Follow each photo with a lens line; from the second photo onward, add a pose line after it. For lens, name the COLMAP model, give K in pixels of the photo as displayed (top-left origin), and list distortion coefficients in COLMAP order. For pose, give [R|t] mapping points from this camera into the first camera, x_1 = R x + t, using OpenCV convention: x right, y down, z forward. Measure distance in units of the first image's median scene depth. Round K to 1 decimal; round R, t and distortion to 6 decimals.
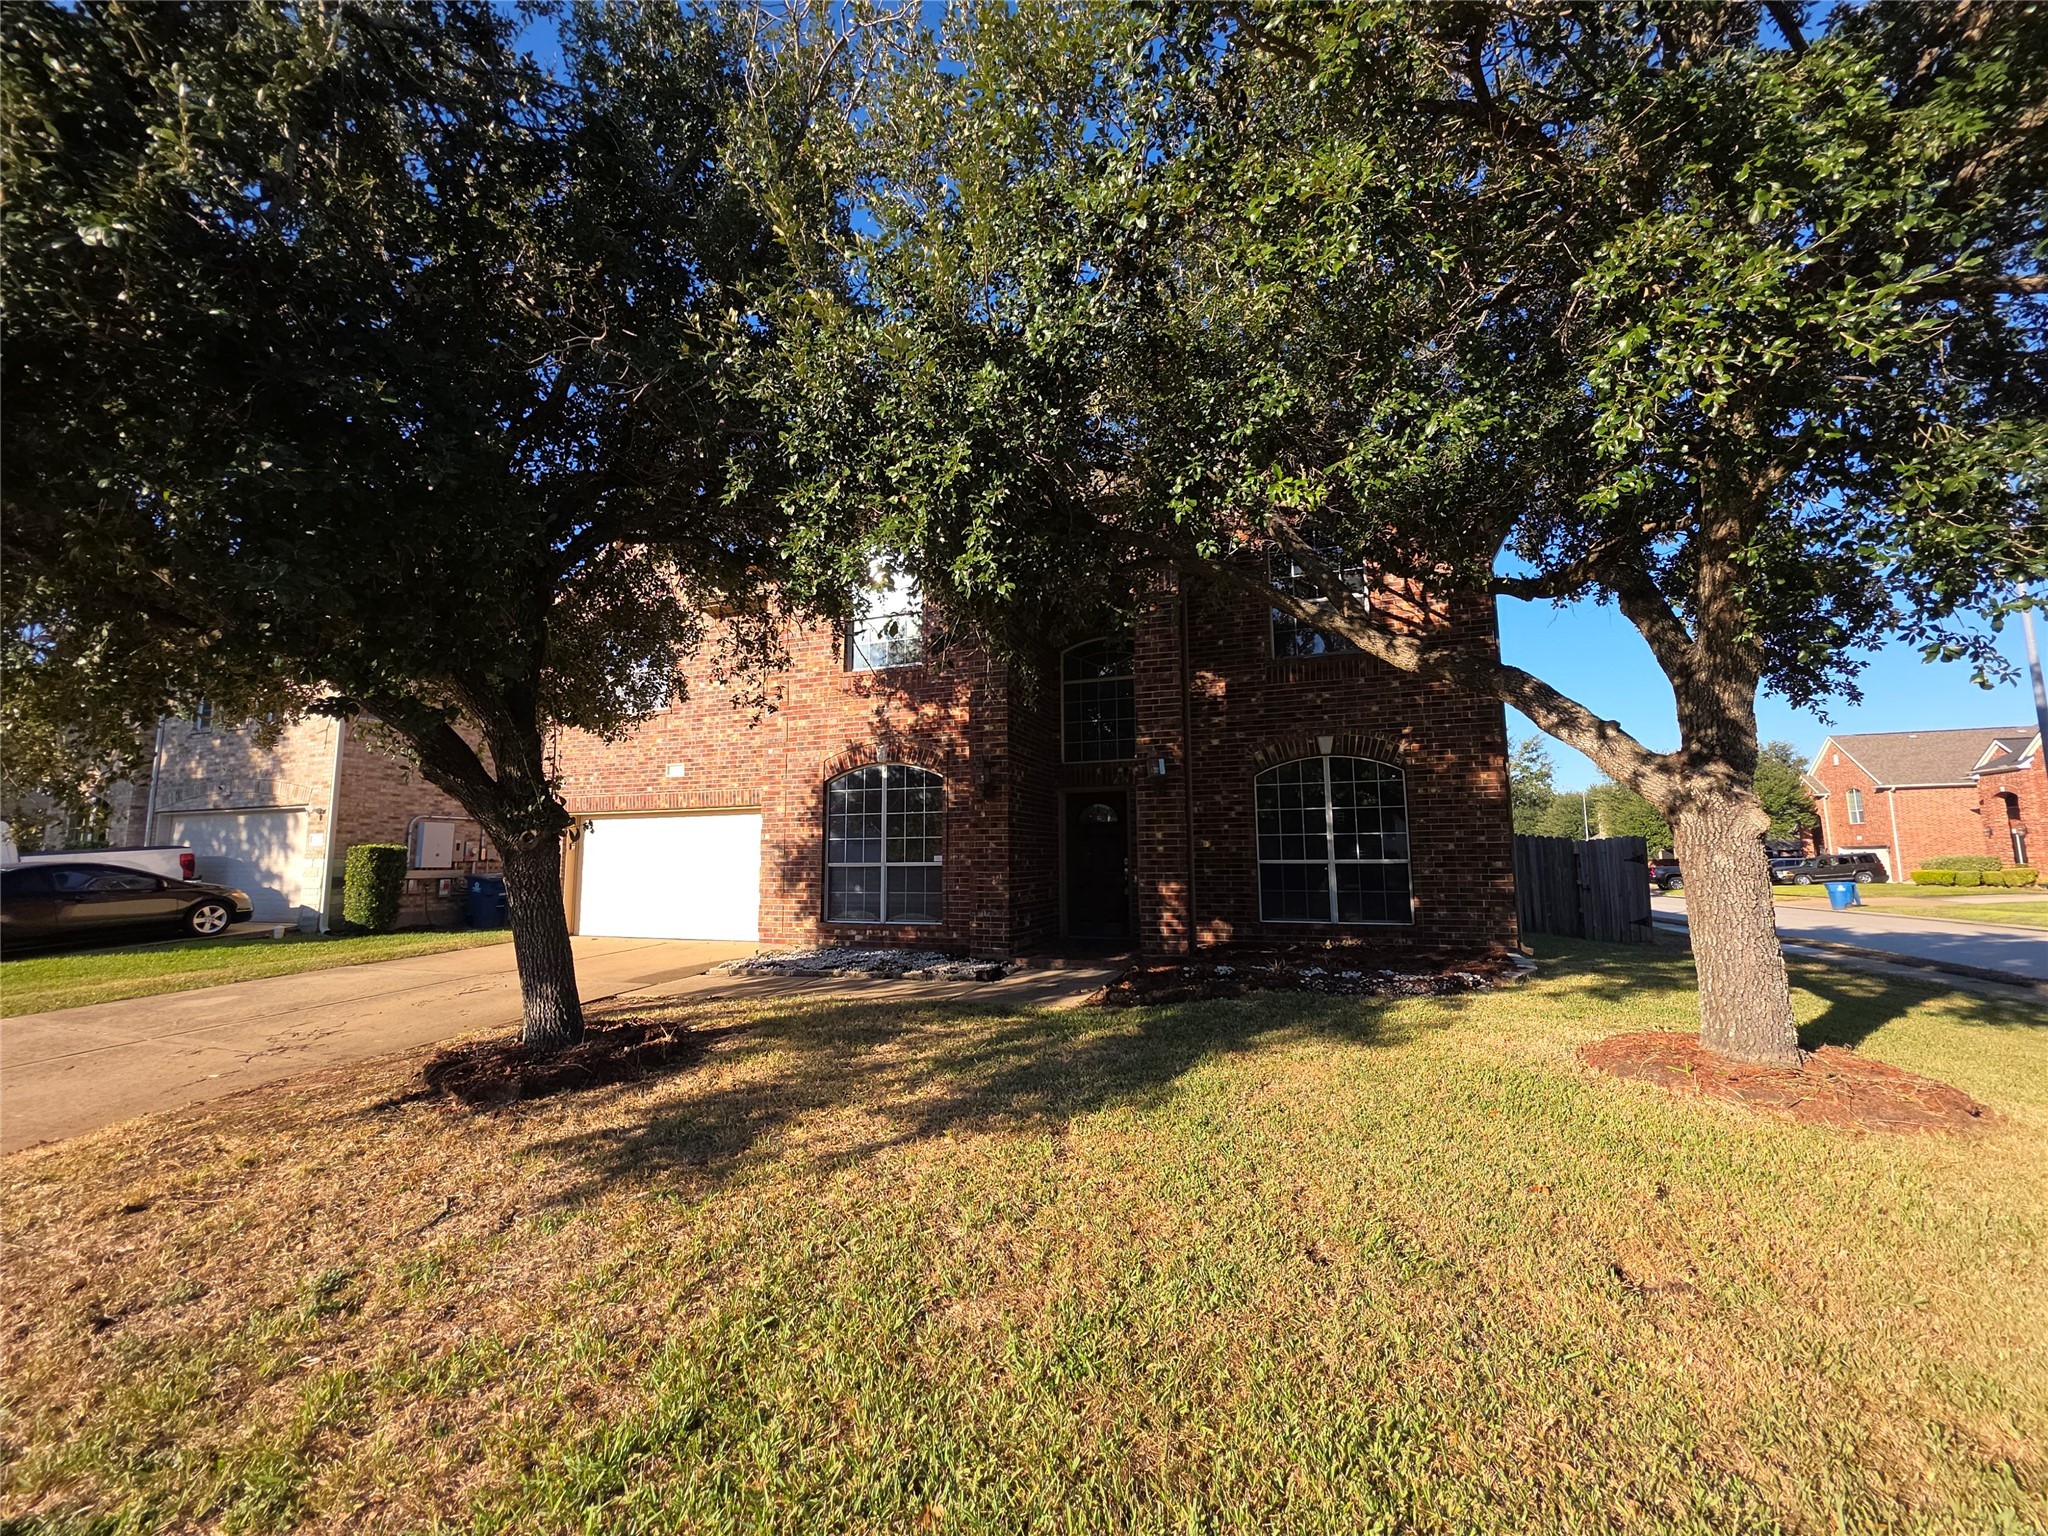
lens RADIAL K [[823.8, 0, 1009.4], [0, 823.8, 765.7], [0, 0, 1]] dist [0.004265, 0.000234]
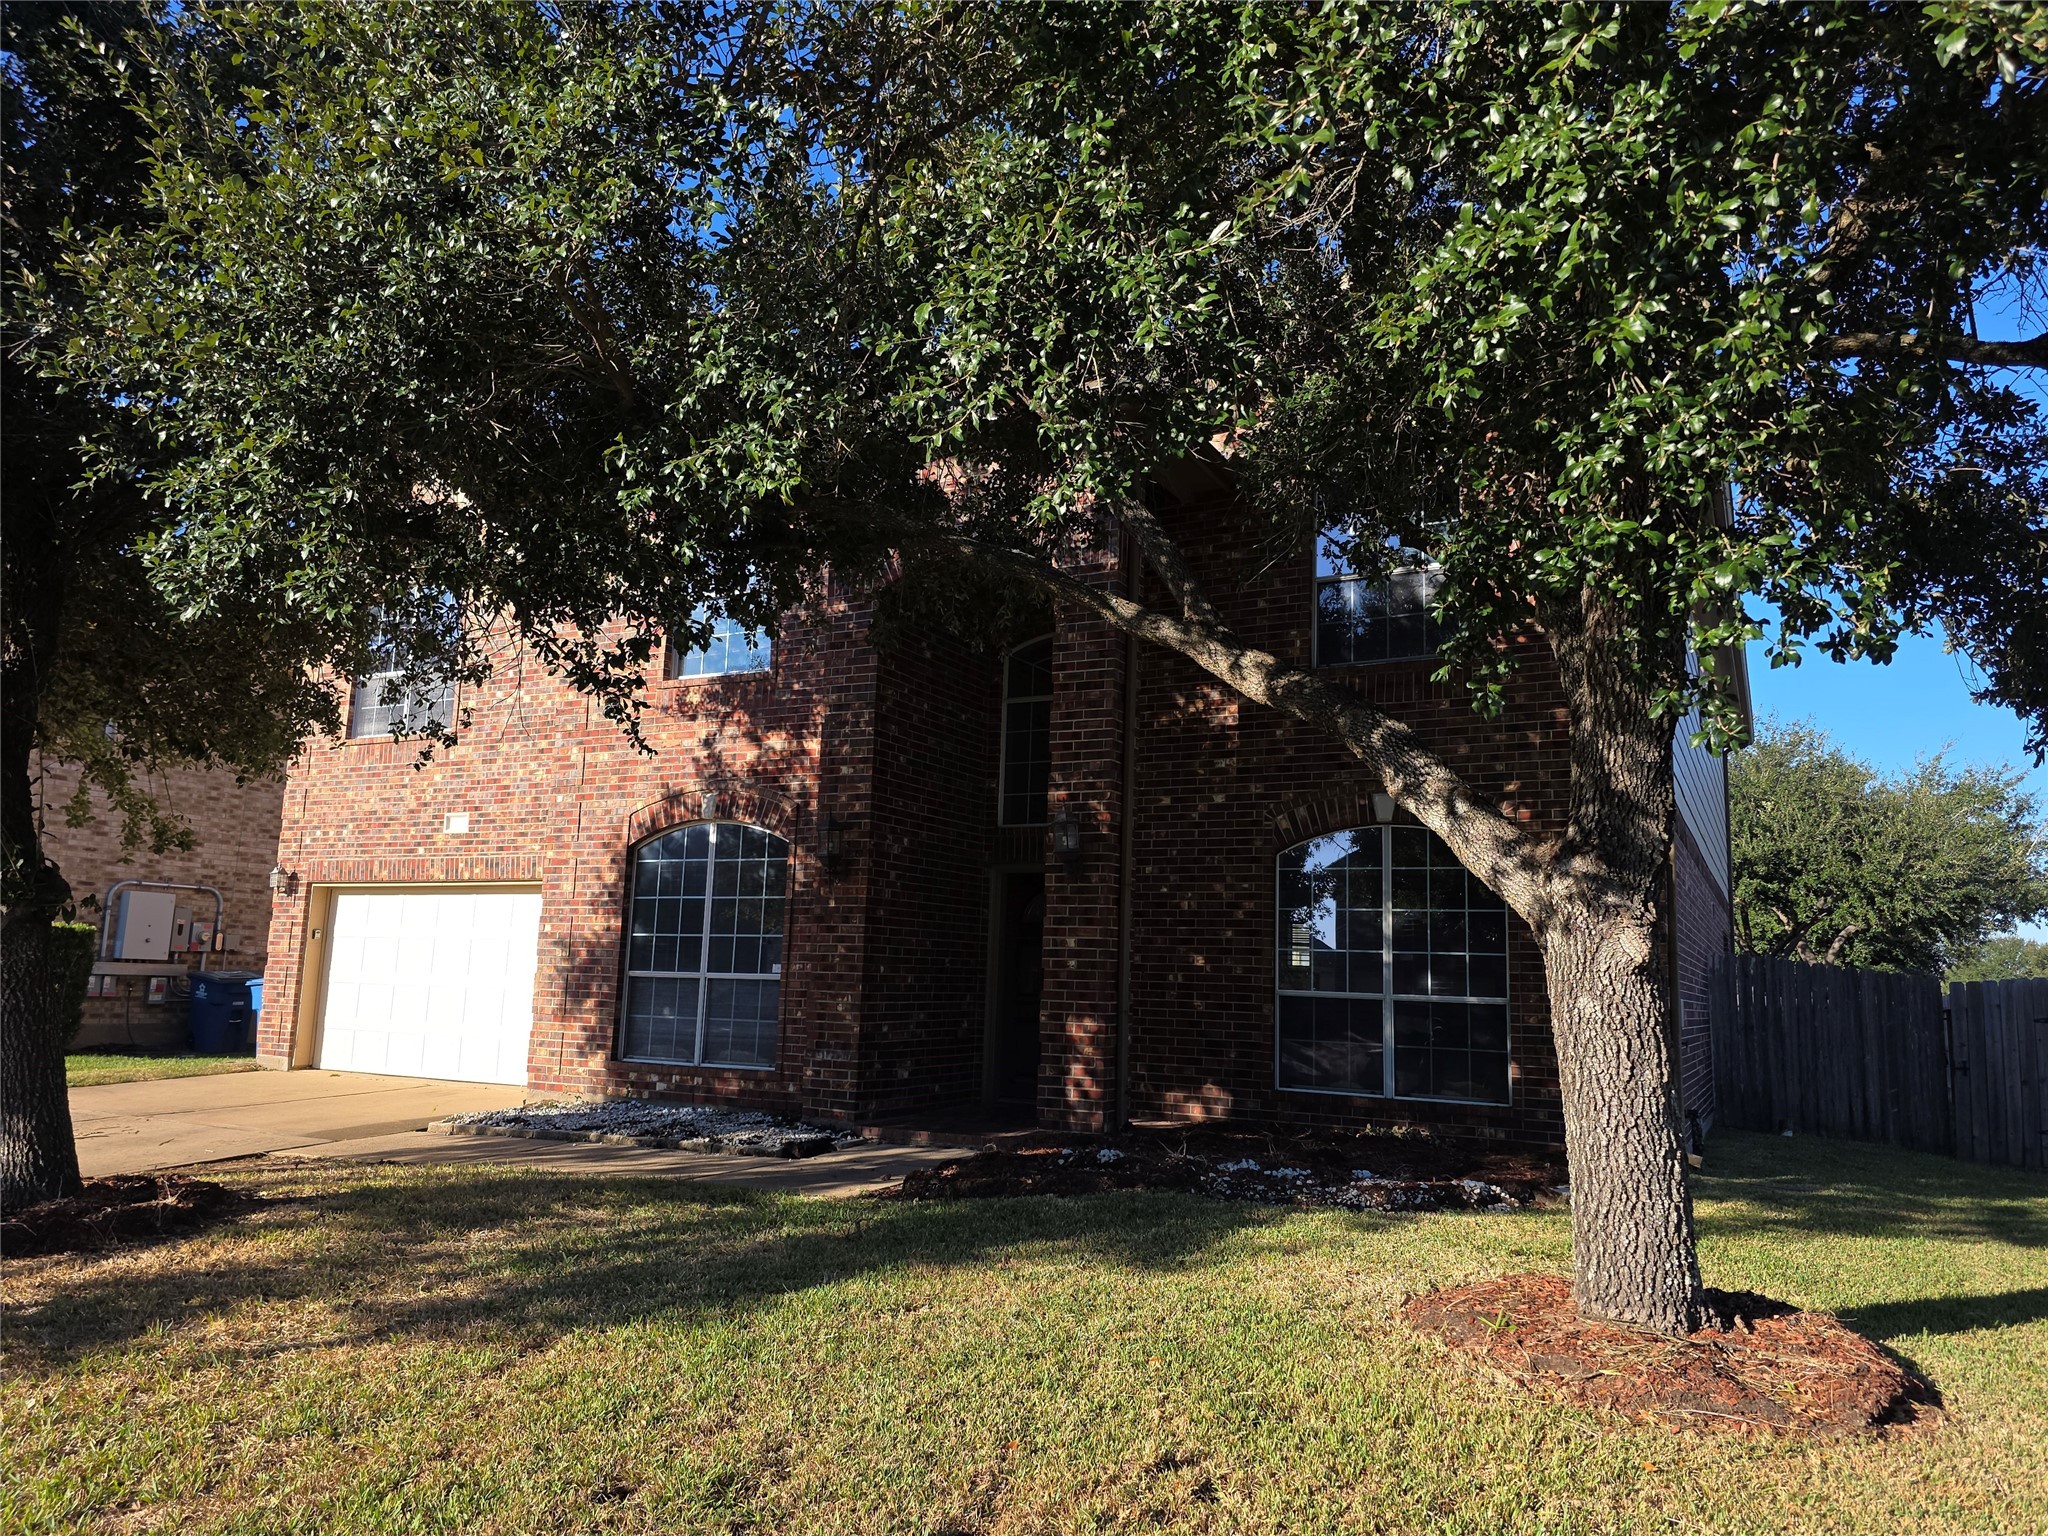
lens RADIAL K [[1389.0, 0, 1031.5], [0, 1389.0, 777.6], [0, 0, 1]] dist [0.056567, -0.049757]
pose [[0.991436, 0.018795, -0.129234, 0.248551], [-0.022829, 0.999295, -0.029807, -0.010184], [0.128583, 0.032502, 0.991166, -0.071304]]
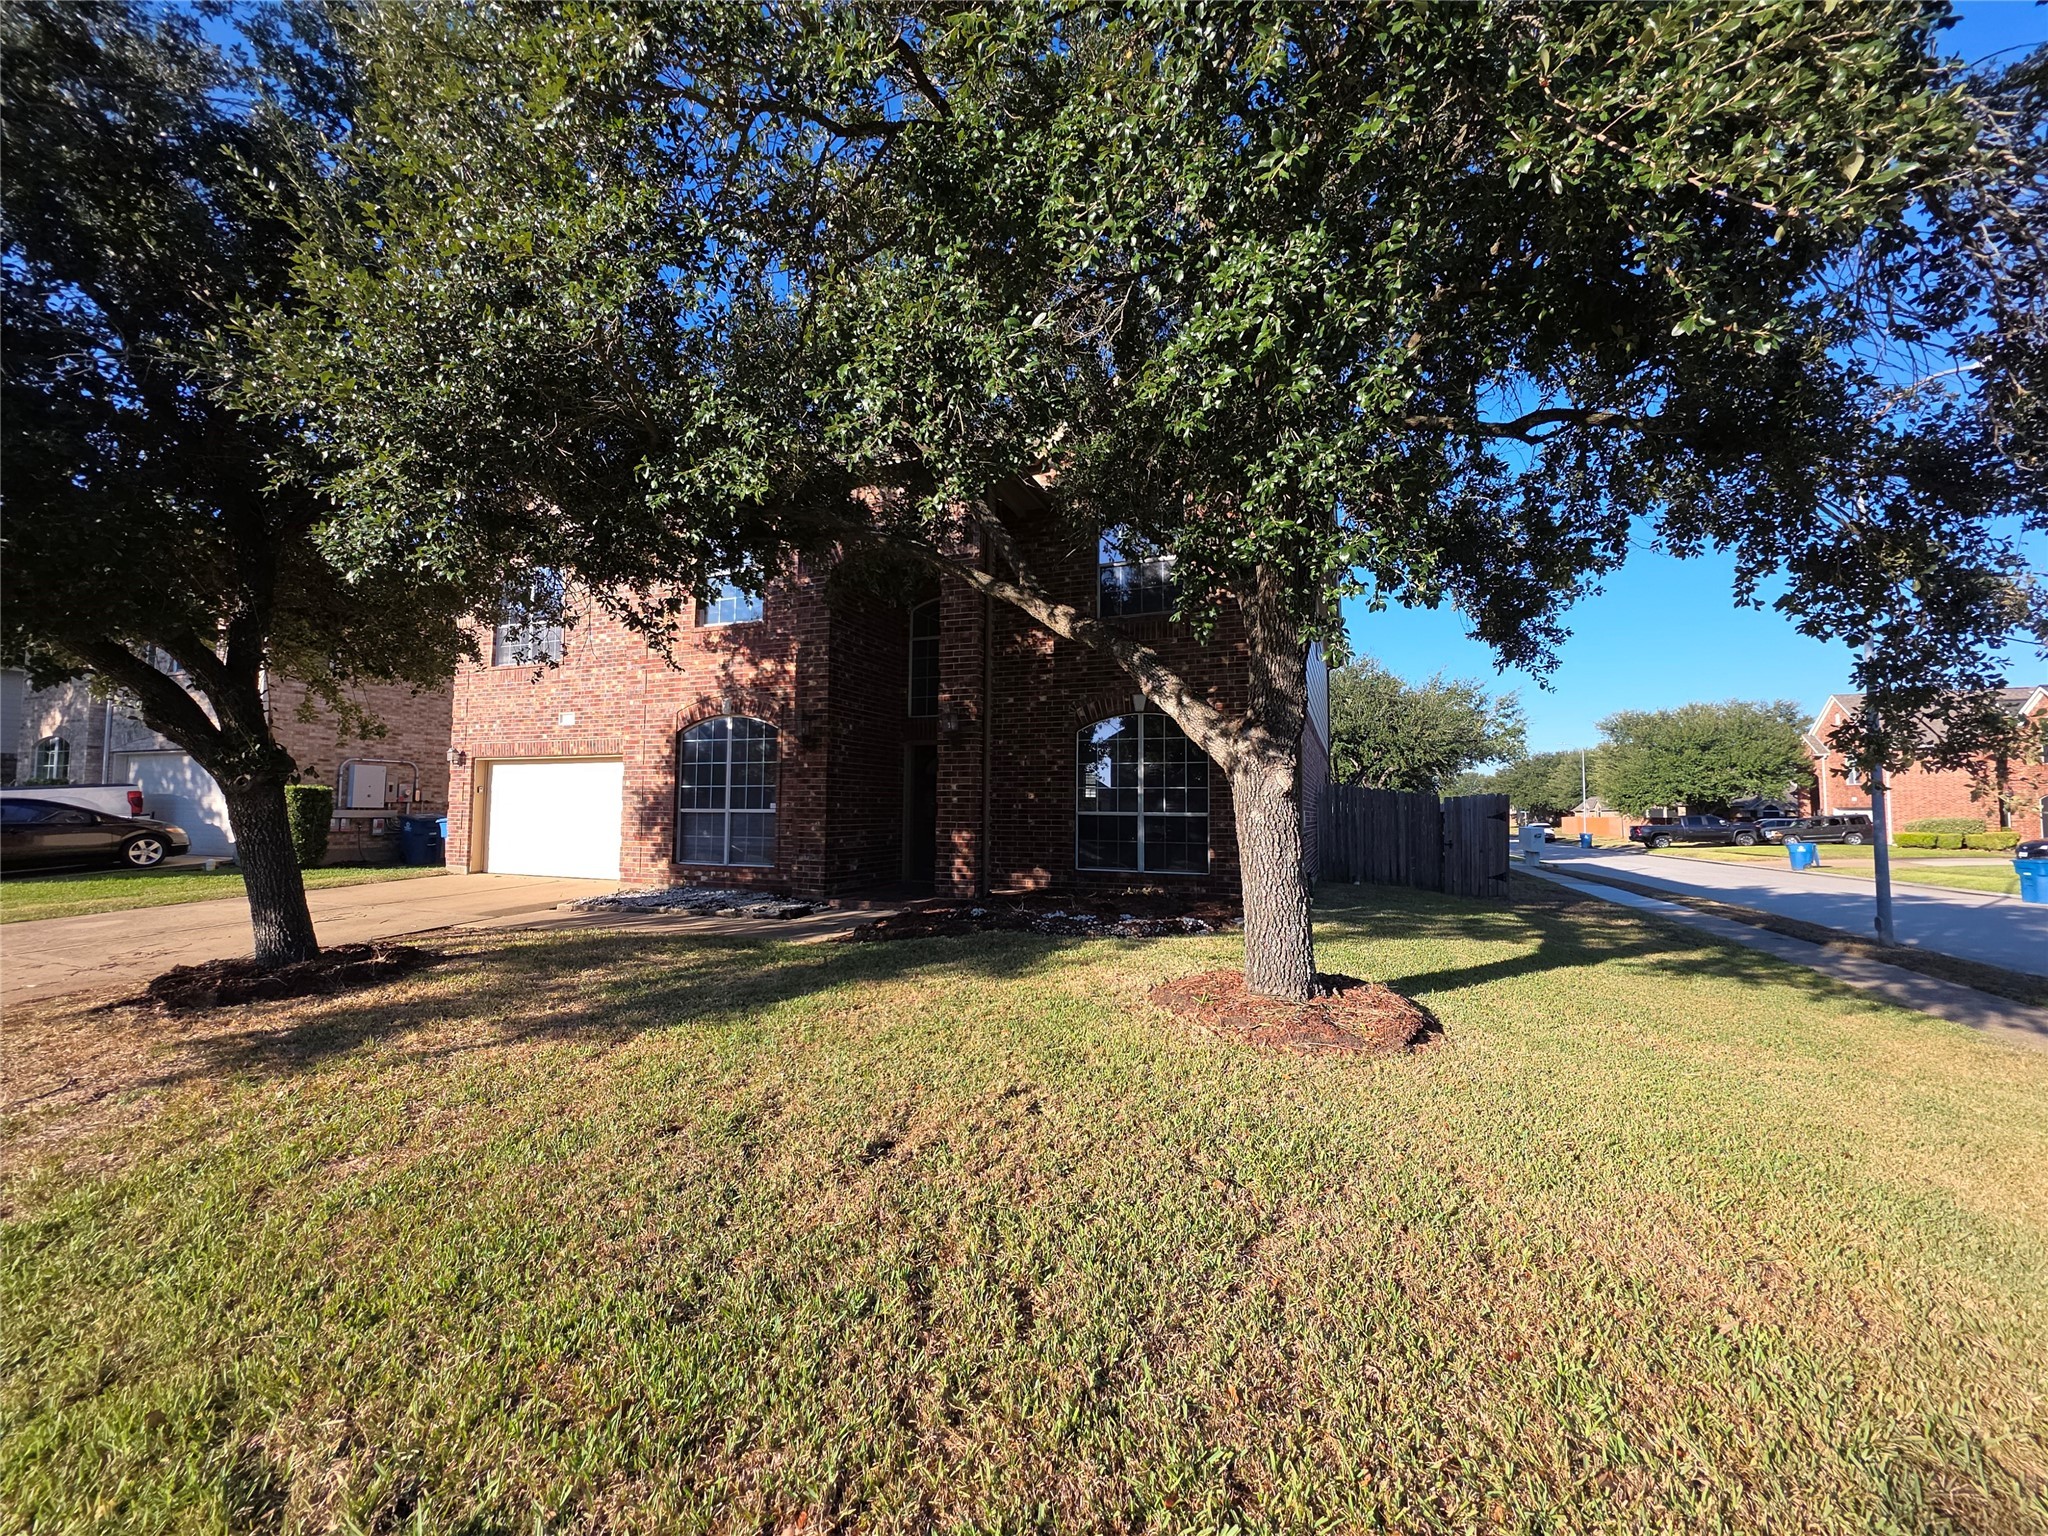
lens RADIAL K [[823.8, 0, 1013.8], [0, 823.8, 764.7], [0, 0, 1]] dist [0.004265, 0.000234]
pose [[0.999499, 0.012903, -0.028905, 0.249100], [-0.011139, 0.998114, 0.060365, -0.007890], [0.029630, -0.060013, 0.997758, -0.047991]]
